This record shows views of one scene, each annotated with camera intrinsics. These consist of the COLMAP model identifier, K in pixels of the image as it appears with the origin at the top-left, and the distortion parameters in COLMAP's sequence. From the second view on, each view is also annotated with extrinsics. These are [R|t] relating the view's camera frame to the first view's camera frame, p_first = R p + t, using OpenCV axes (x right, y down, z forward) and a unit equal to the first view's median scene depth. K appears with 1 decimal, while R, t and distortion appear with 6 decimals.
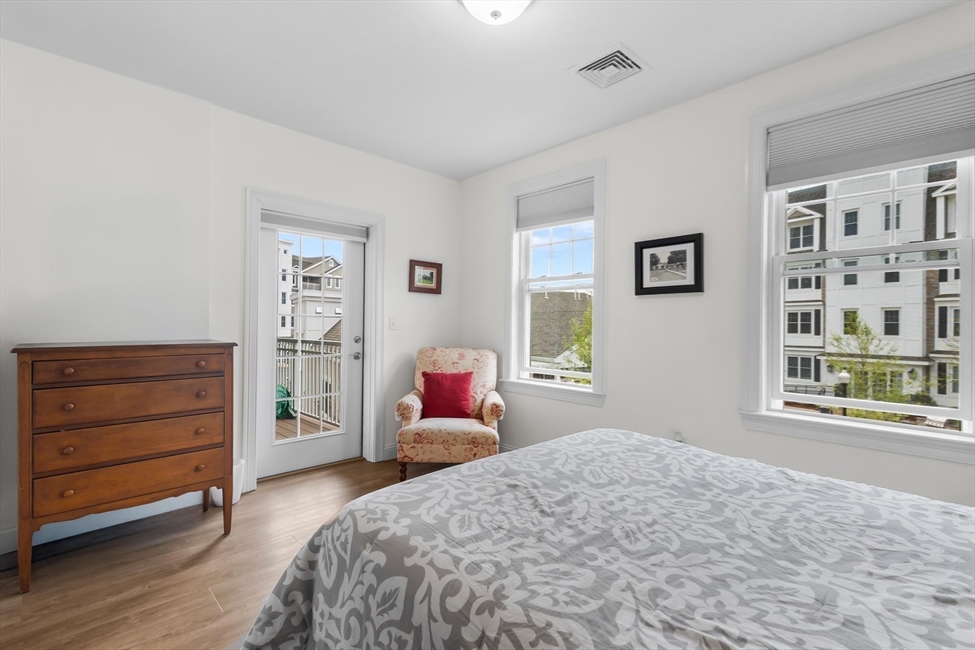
lens RADIAL K [[453.4, 0, 485.3], [0, 453.4, 328.6], [0, 0, 1]] dist [0.001399, -0.000599]
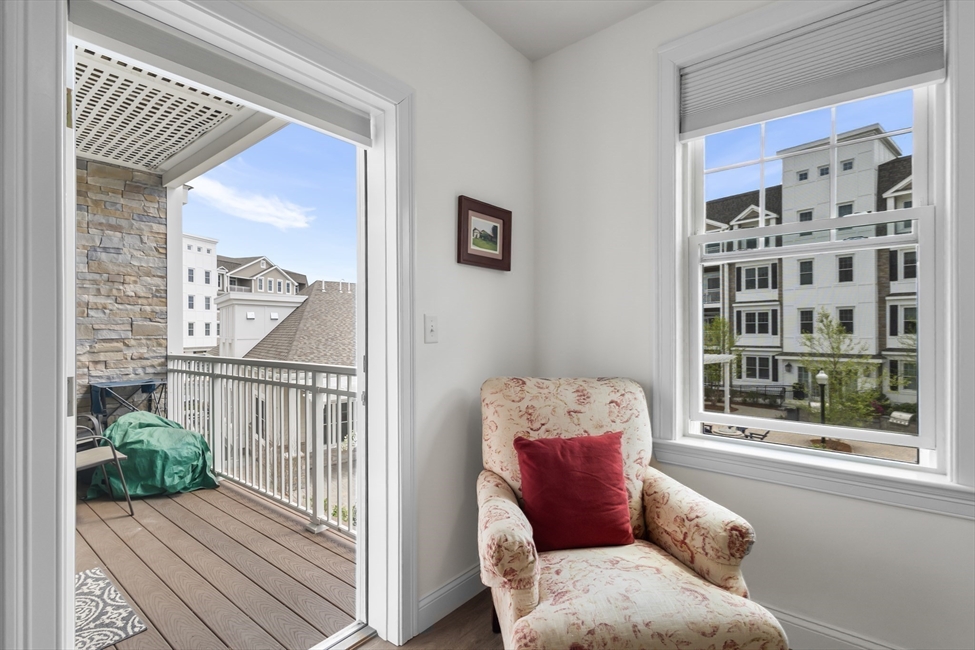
lens RADIAL K [[453.4, 0, 482.8], [0, 453.4, 328.8], [0, 0, 1]] dist [0.001399, -0.000599]
pose [[0.992149, -0.014666, 0.124195, -0.038400], [0.015848, 0.999838, -0.008534, -0.001196], [-0.124050, 0.010436, 0.992221, 0.097908]]
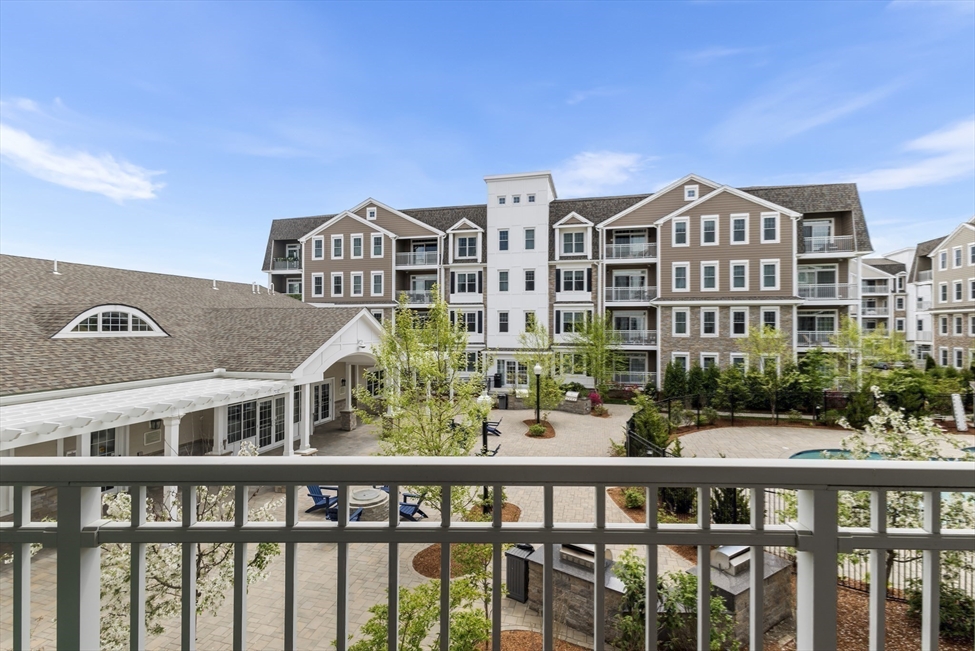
lens RADIAL K [[453.4, 0, 482.7], [0, 453.4, 322.4], [0, 0, 1]] dist [0.001399, -0.000599]
pose [[0.674661, -0.001854, 0.738126, -0.136856], [0.012217, 0.999888, -0.008656, -0.003508], [-0.738027, 0.014858, 0.674608, 0.249405]]
